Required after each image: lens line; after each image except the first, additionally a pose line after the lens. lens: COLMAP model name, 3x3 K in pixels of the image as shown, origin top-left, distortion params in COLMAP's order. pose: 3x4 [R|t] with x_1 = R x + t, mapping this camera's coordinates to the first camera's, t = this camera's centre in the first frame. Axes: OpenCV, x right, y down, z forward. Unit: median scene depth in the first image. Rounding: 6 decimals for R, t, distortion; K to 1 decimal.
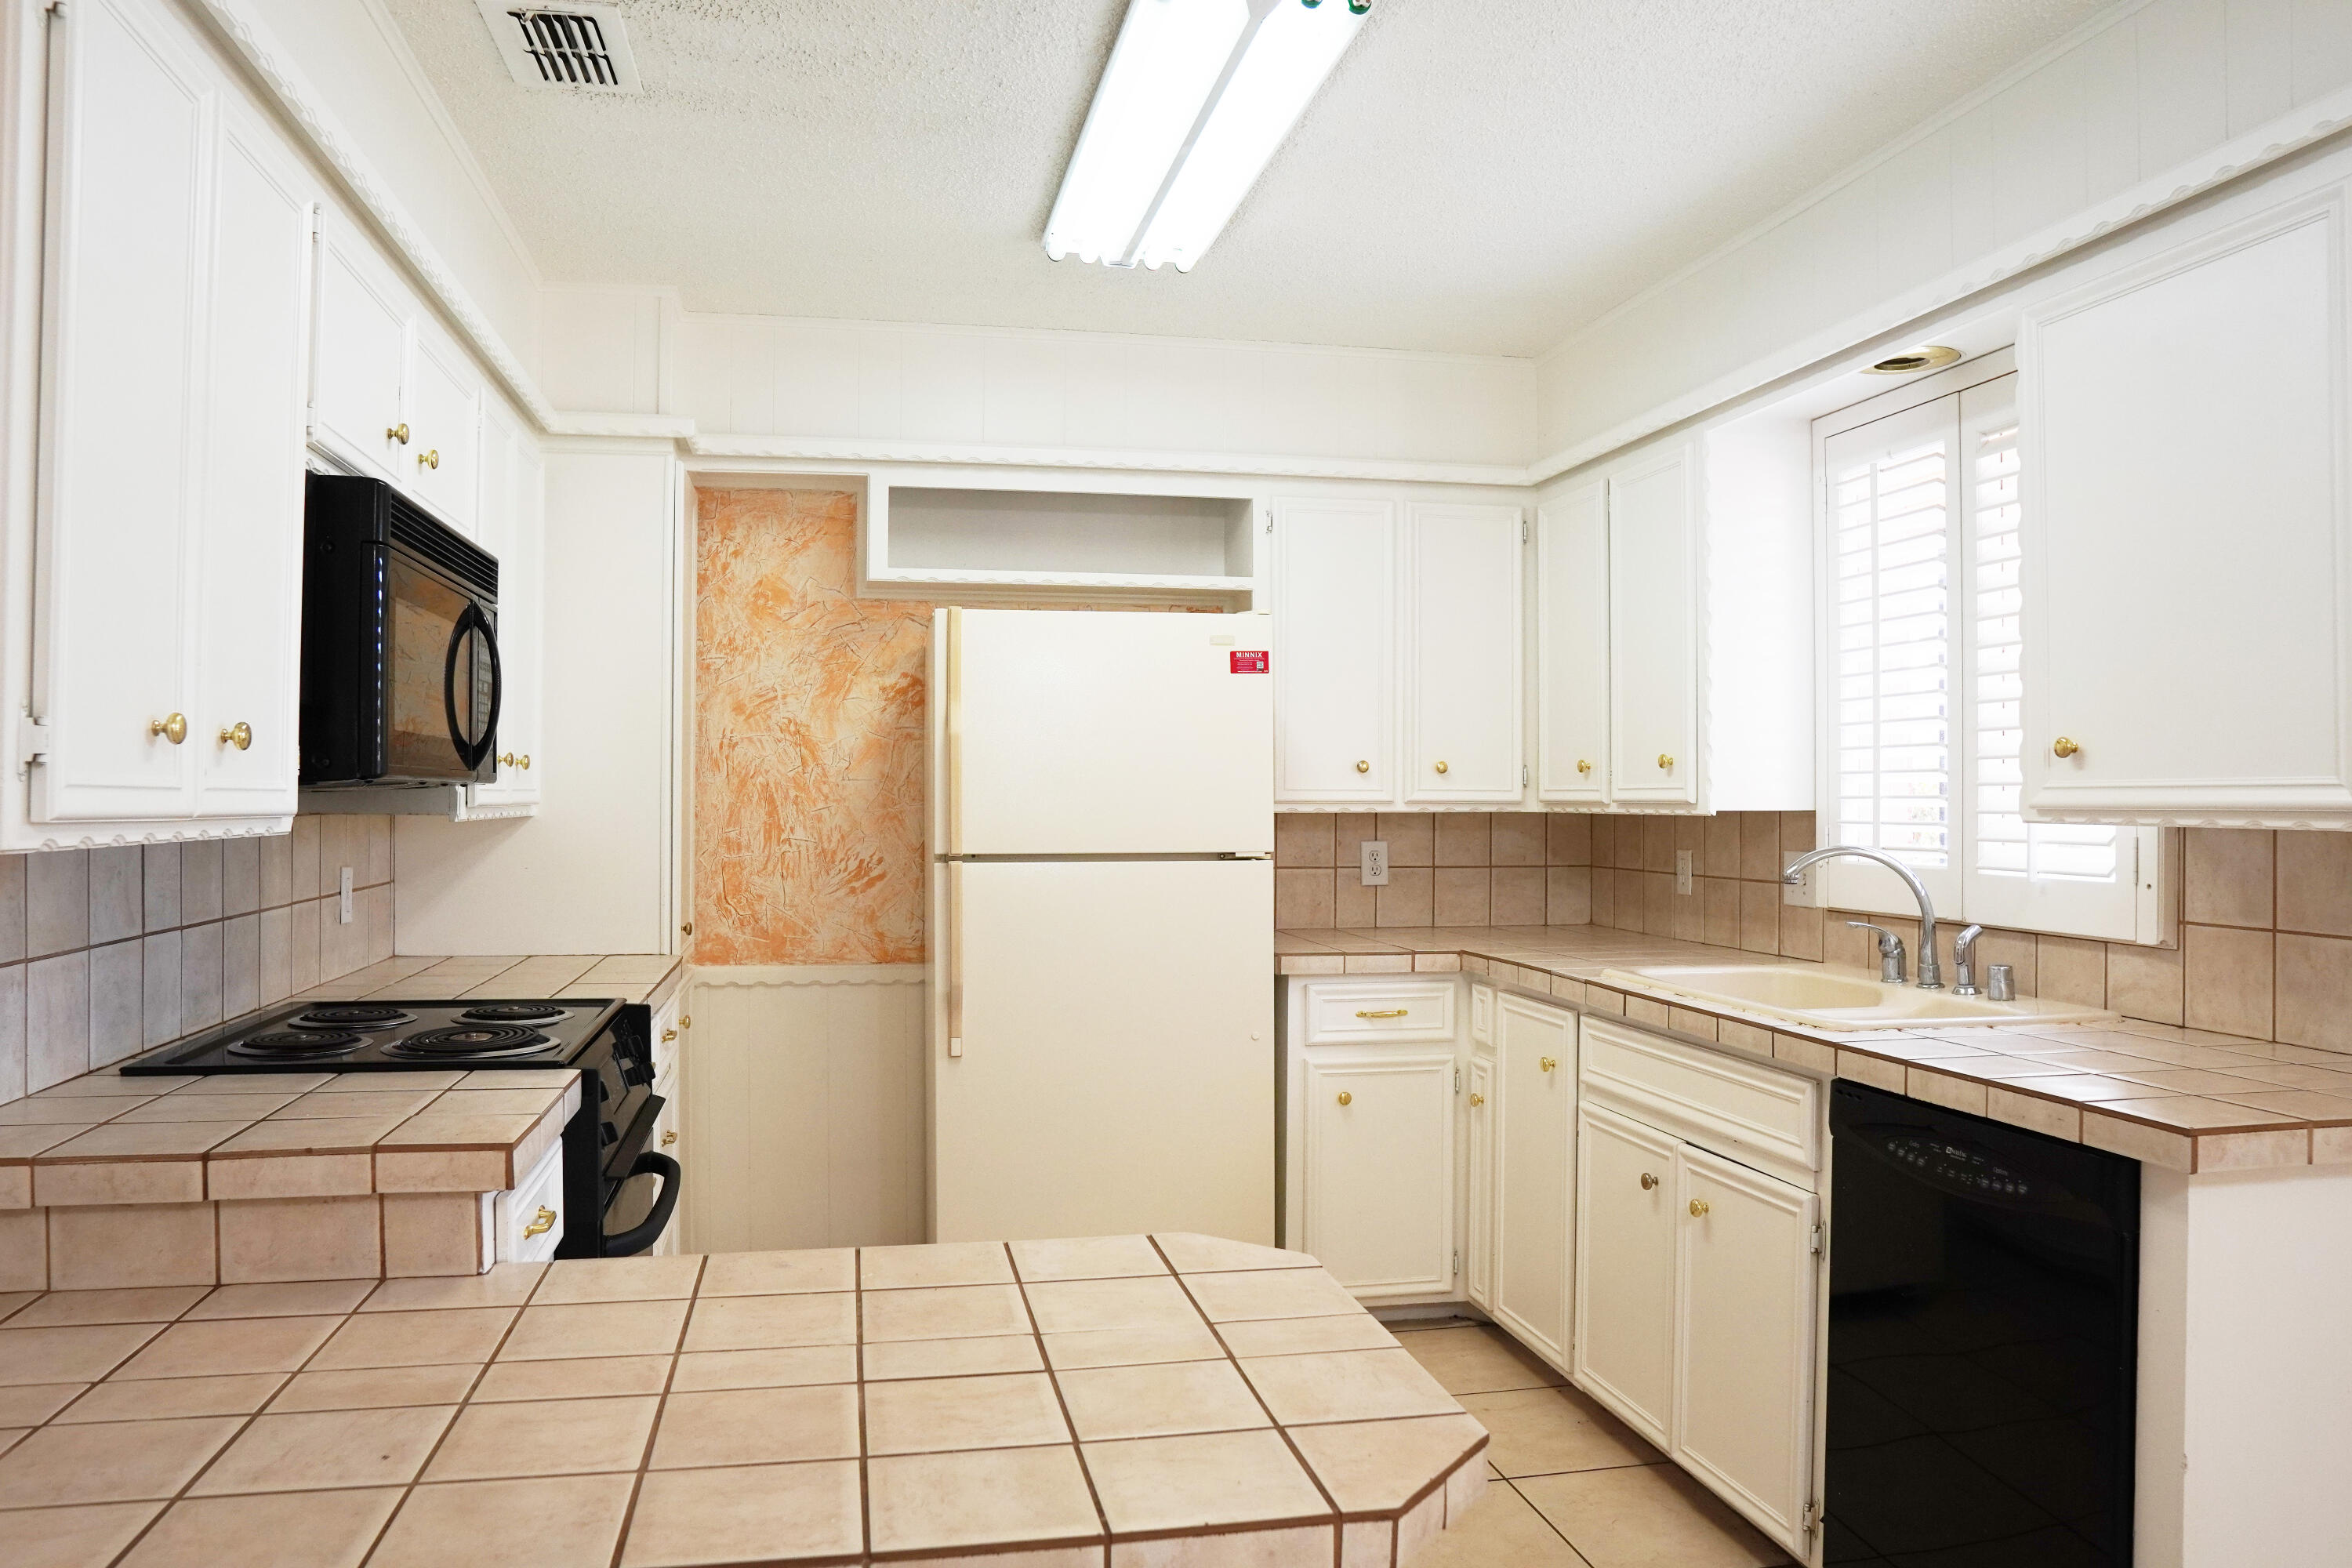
lens RADIAL K [[1644.8, 0, 1159.6], [0, 1644.8, 781.0], [0, 0, 1]] dist [-0.111450, 0.065131]
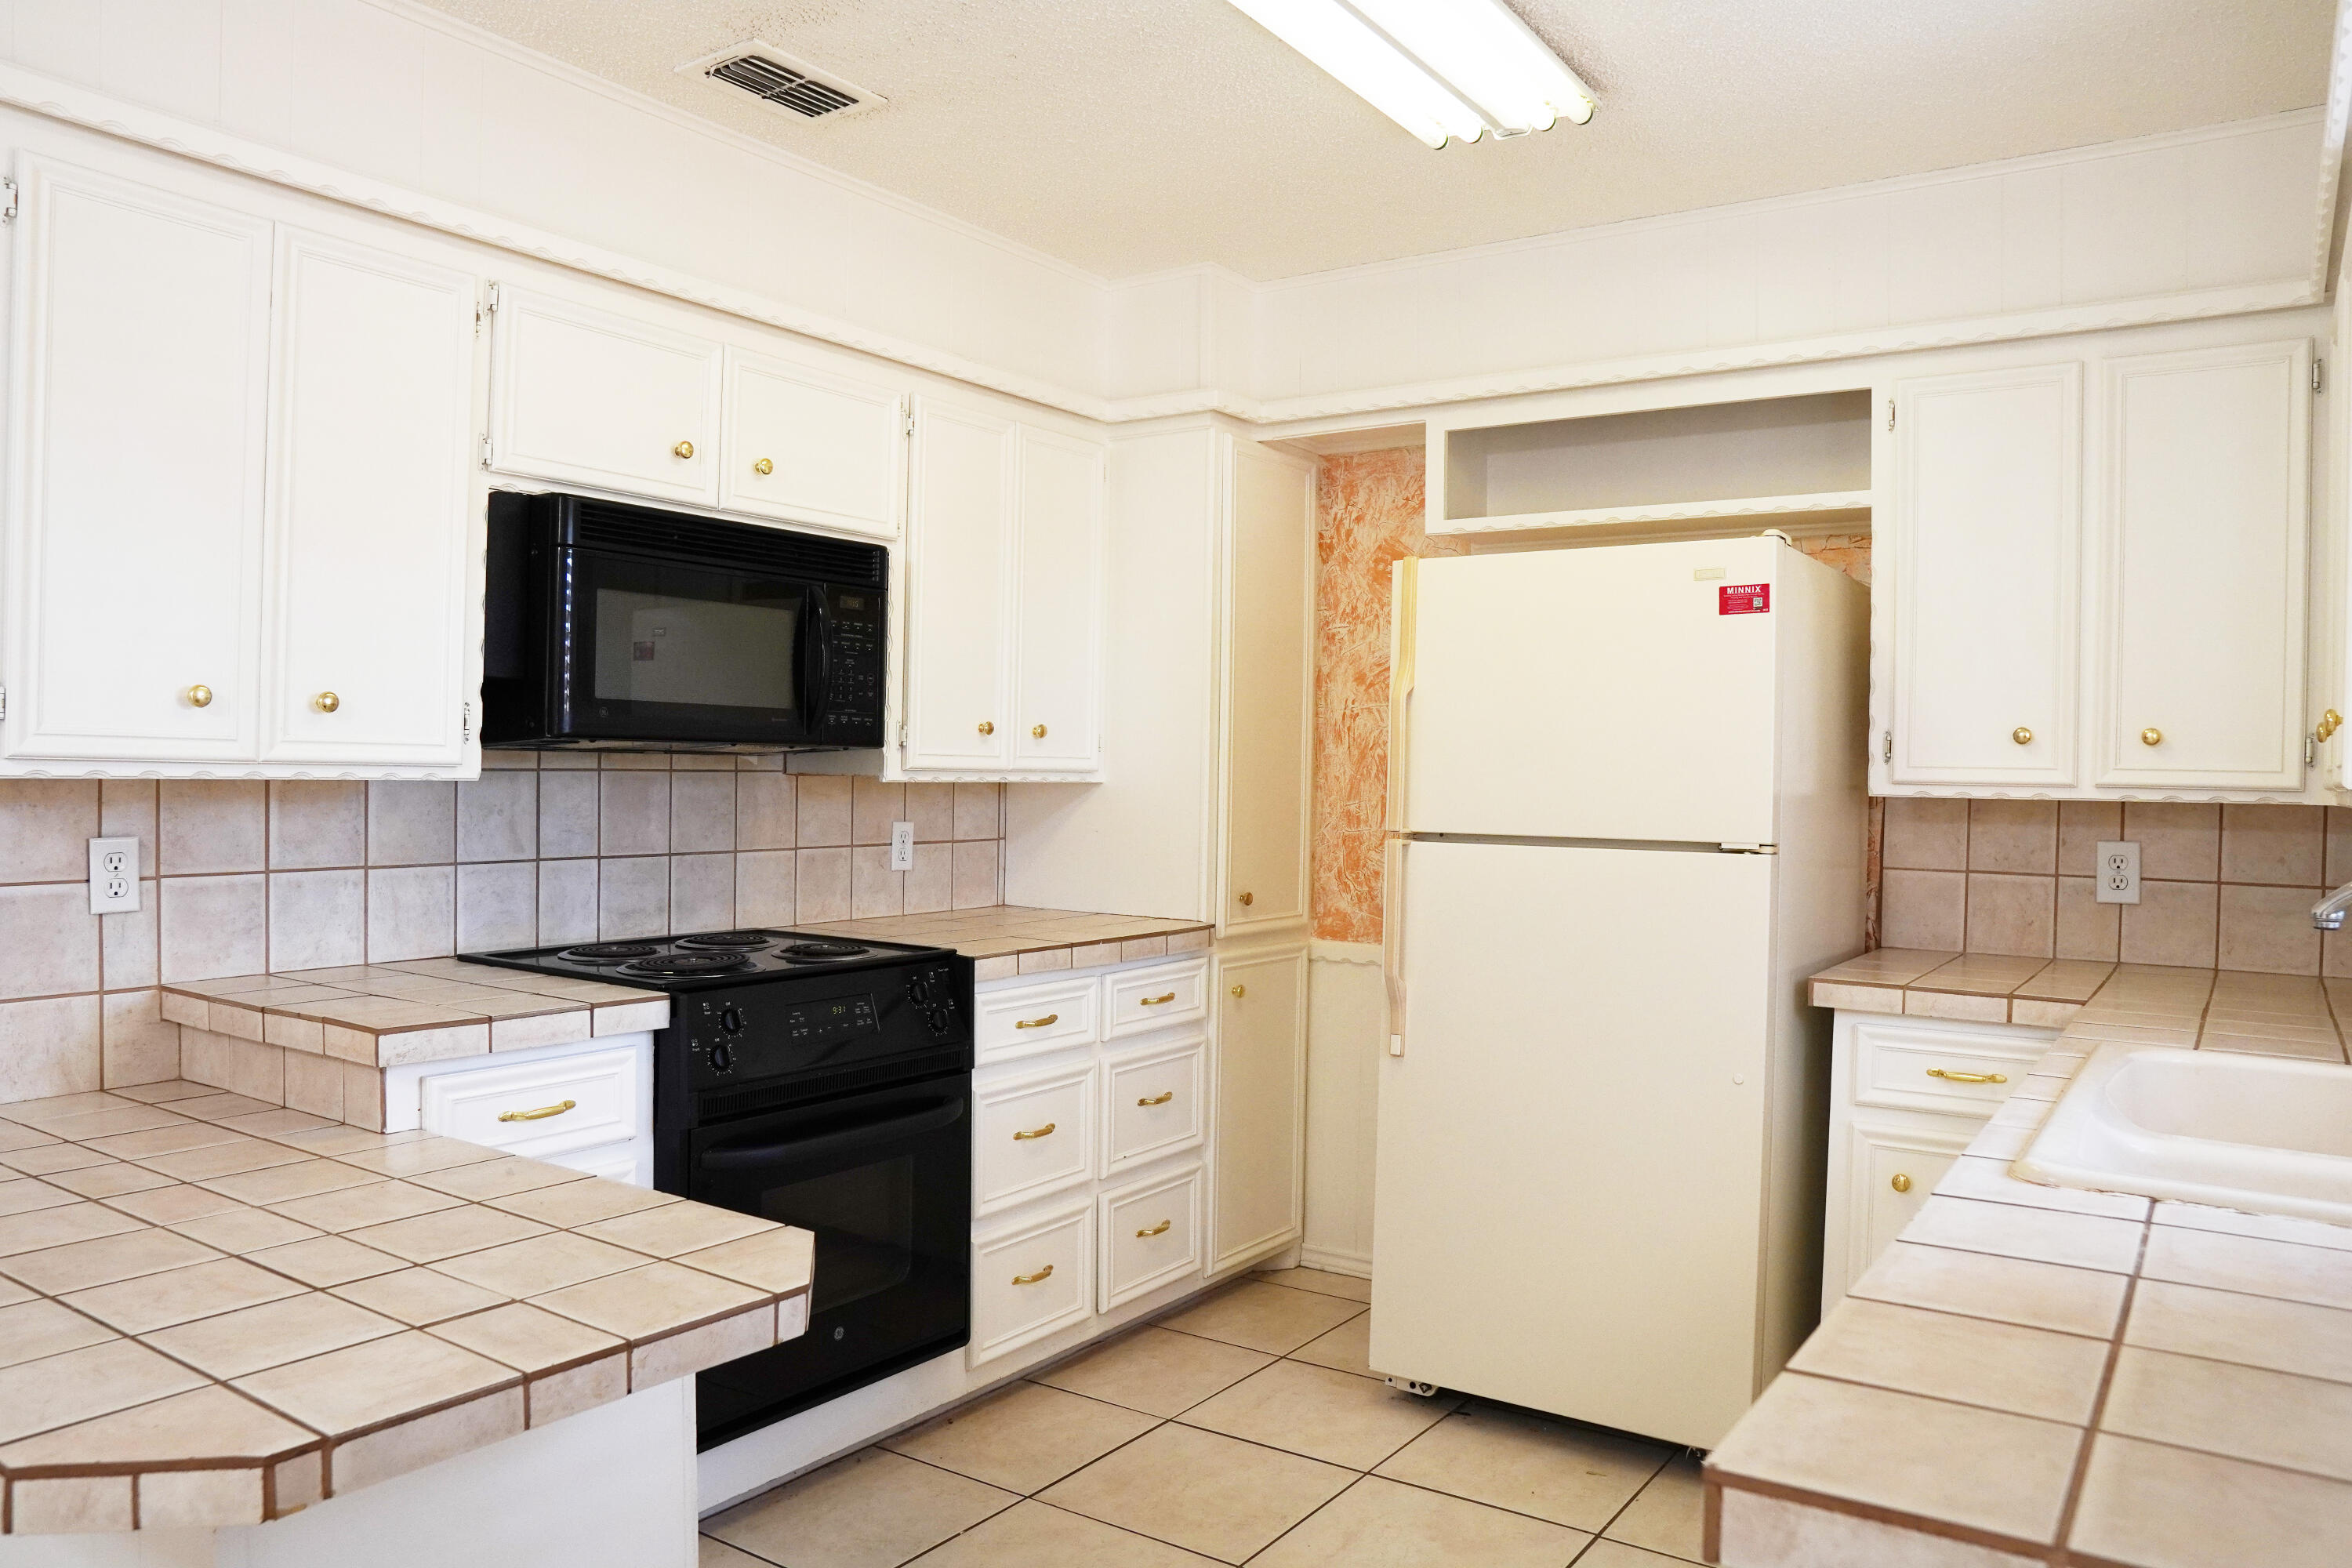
lens RADIAL K [[1644.8, 0, 1159.6], [0, 1644.8, 781.0], [0, 0, 1]] dist [-0.111450, 0.065131]
pose [[0.697041, 0.014779, -0.716879, 0.362003], [-0.008998, 0.999889, 0.011865, 0.006199], [0.716975, -0.001820, 0.697097, 0.234042]]
